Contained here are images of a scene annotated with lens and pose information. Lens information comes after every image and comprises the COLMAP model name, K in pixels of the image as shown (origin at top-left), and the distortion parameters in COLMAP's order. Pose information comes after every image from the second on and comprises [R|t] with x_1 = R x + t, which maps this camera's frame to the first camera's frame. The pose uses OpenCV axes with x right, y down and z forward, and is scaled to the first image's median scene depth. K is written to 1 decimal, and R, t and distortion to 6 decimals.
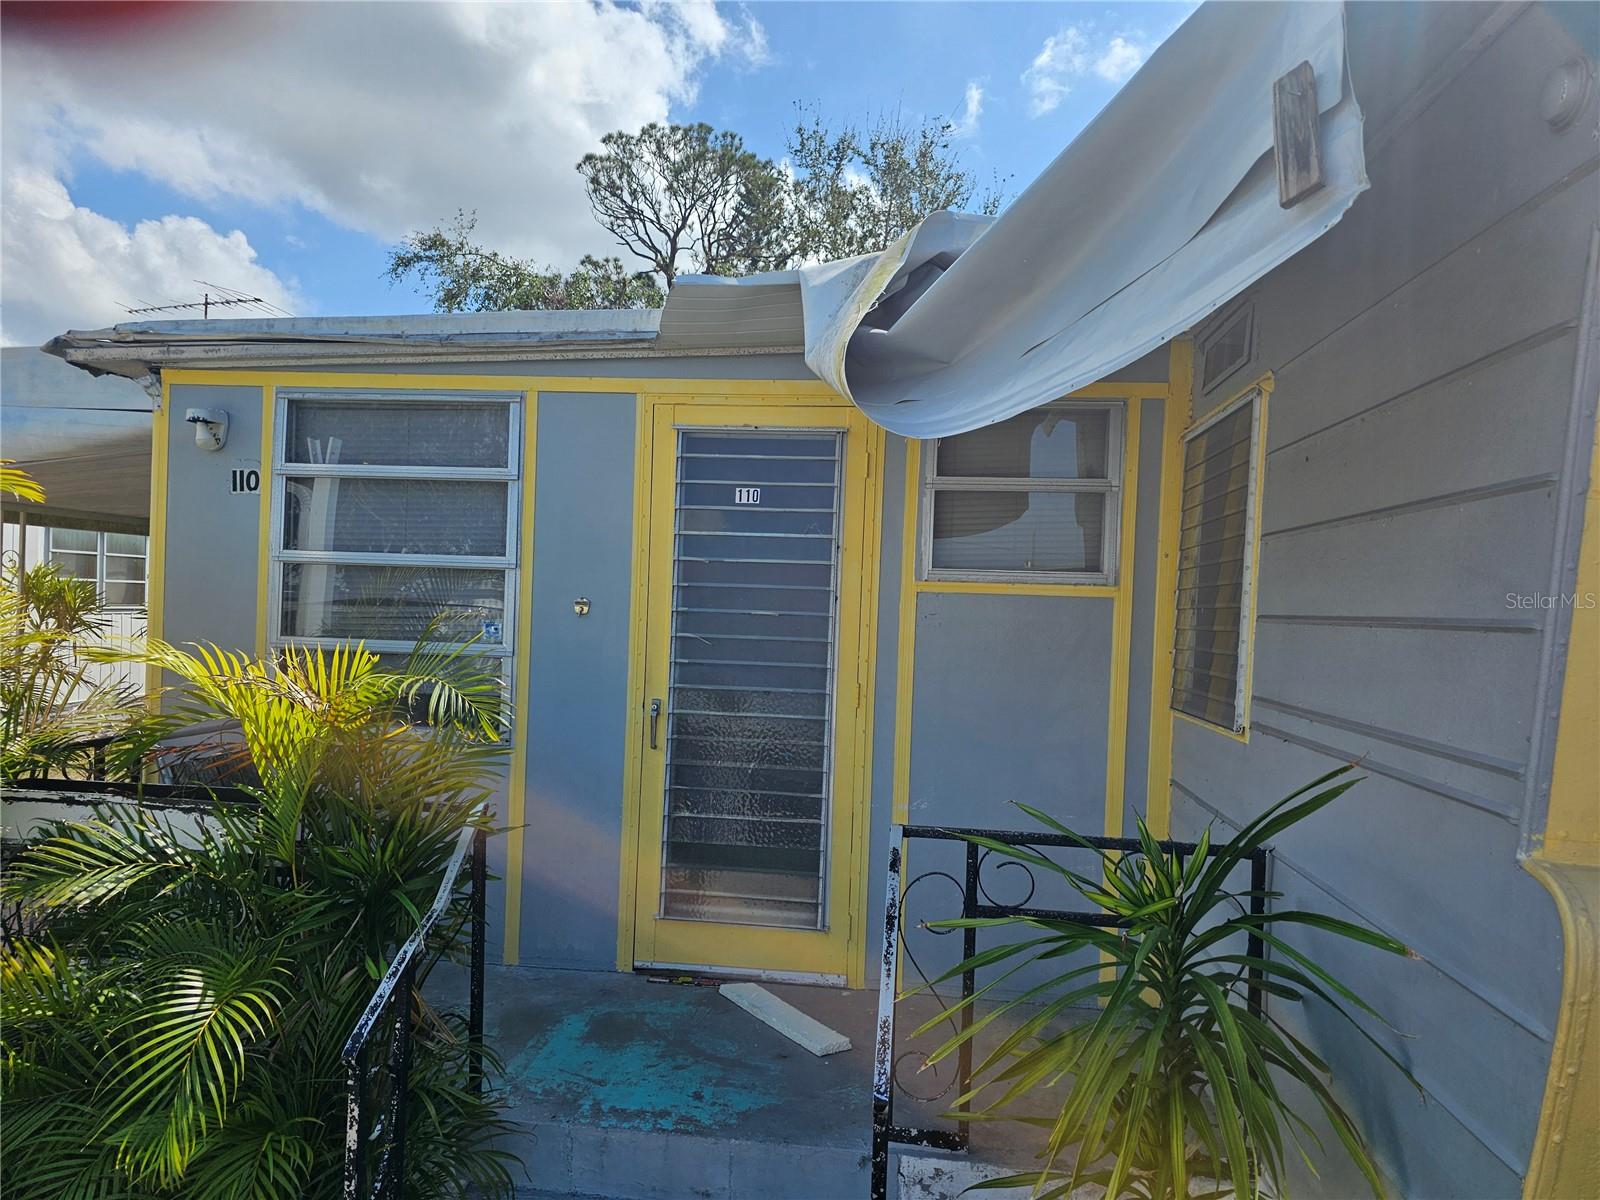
lens RADIAL K [[1076.1, 0, 800.0], [0, 1076.1, 600.0], [0, 0, 1]] dist [0.050042, -0.001728]
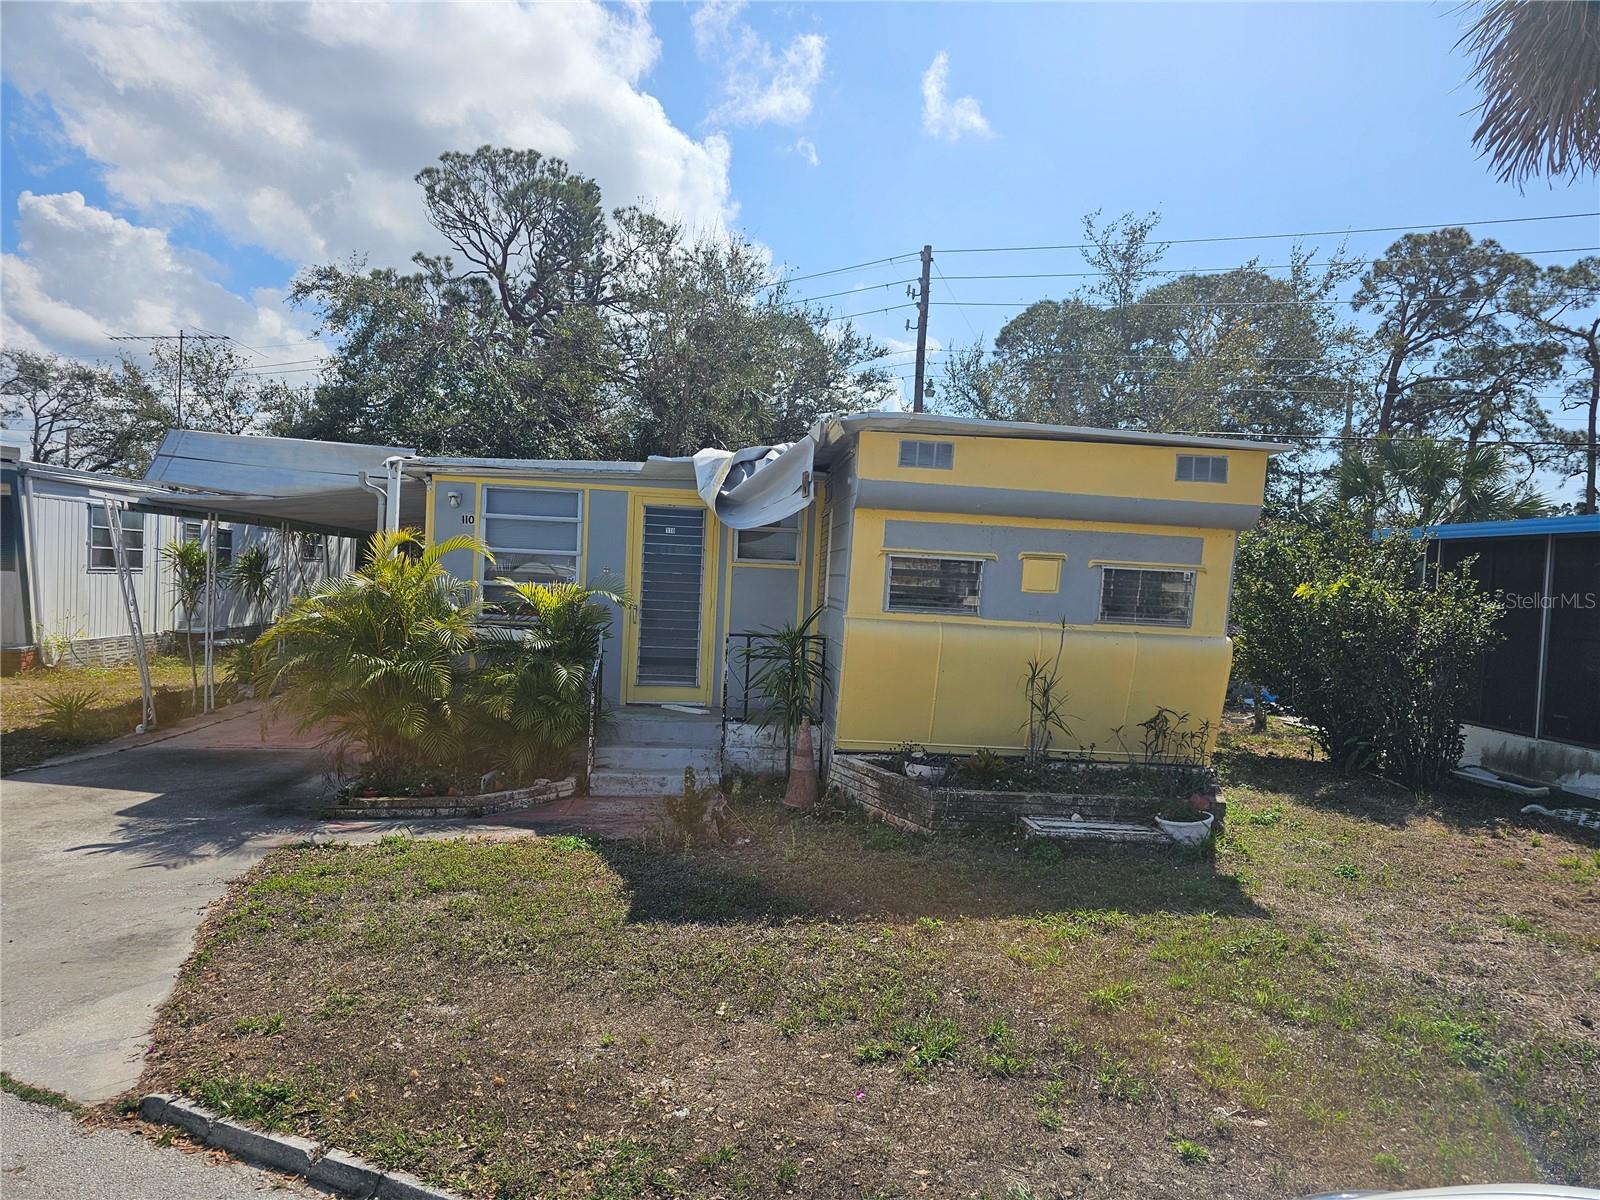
lens RADIAL K [[1076.1, 0, 800.0], [0, 1076.1, 600.0], [0, 0, 1]] dist [0.050042, -0.001728]
pose [[0.982423, 0.004307, 0.186618, -0.026236], [-0.009484, 0.999594, 0.026861, 0.000314], [-0.186426, -0.028158, 0.982065, -0.195124]]
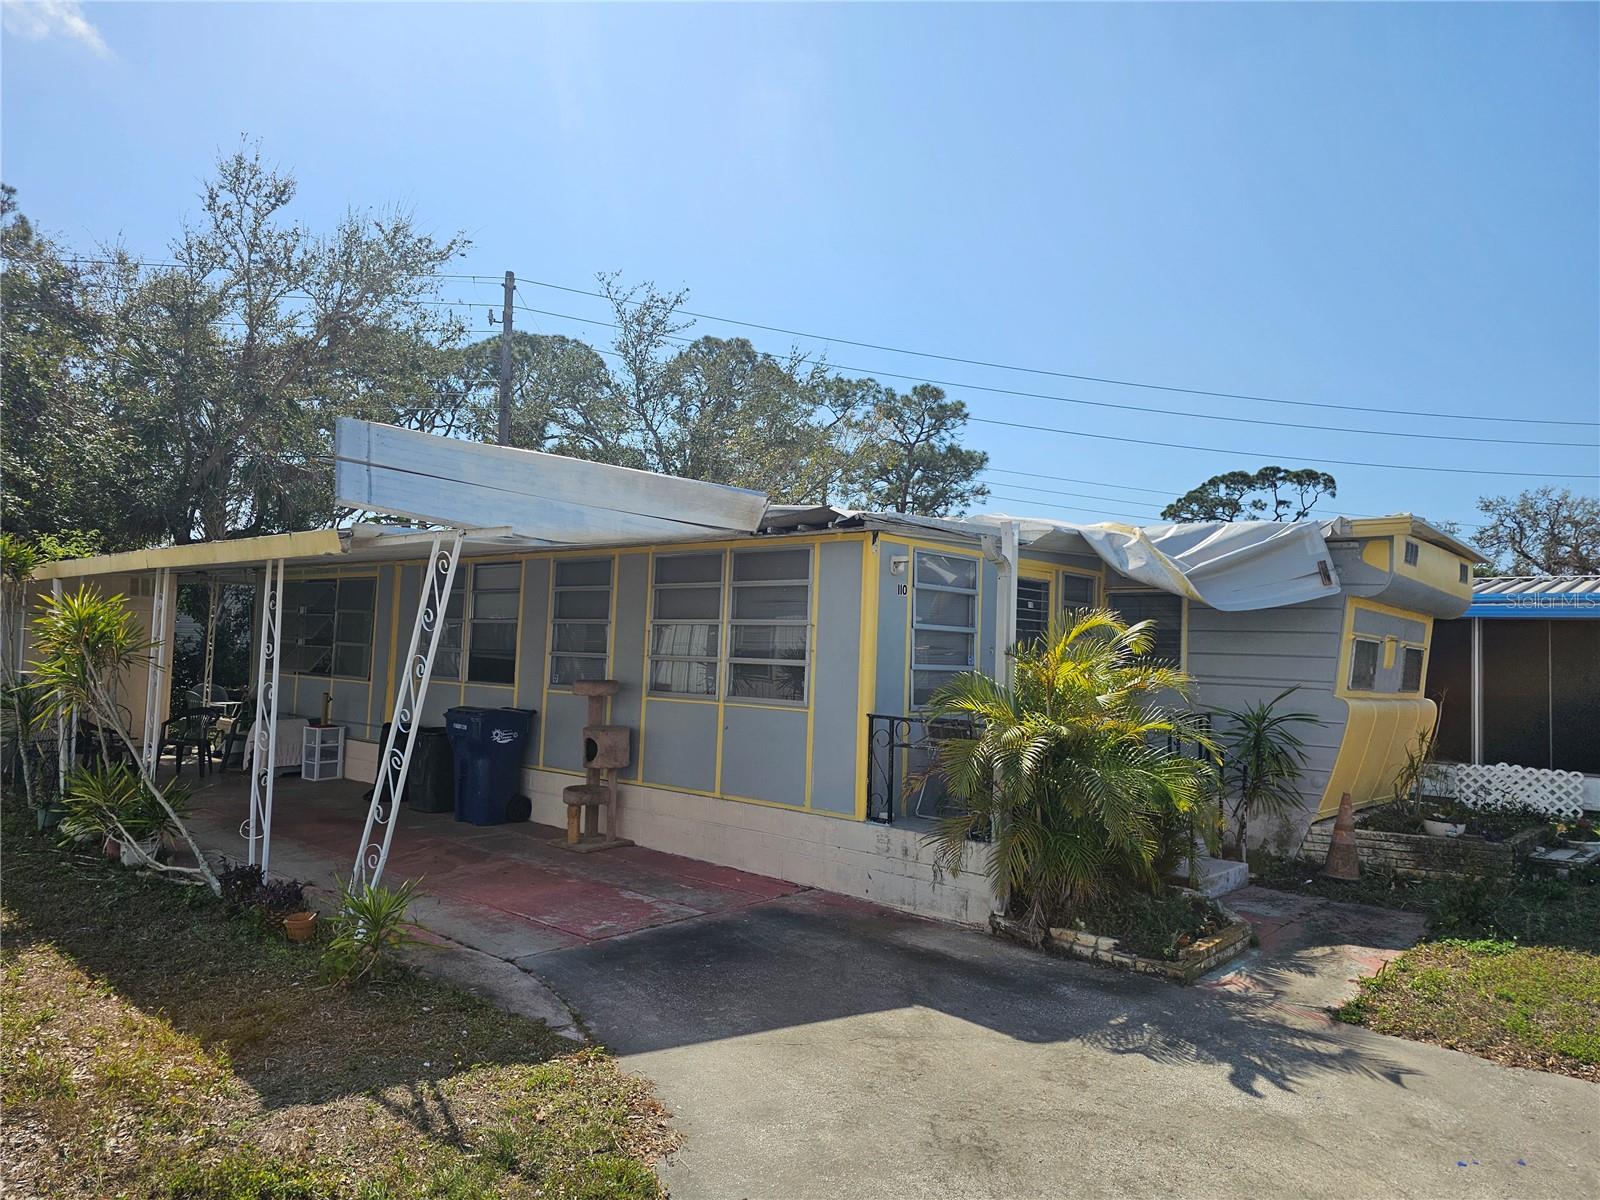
lens RADIAL K [[1076.1, 0, 800.0], [0, 1076.1, 600.0], [0, 0, 1]] dist [0.050042, -0.001728]
pose [[0.575513, 0.023700, 0.817449, -0.273208], [-0.015571, 0.999716, -0.018022, -0.006186], [-0.817644, -0.002356, 0.575719, -0.001009]]
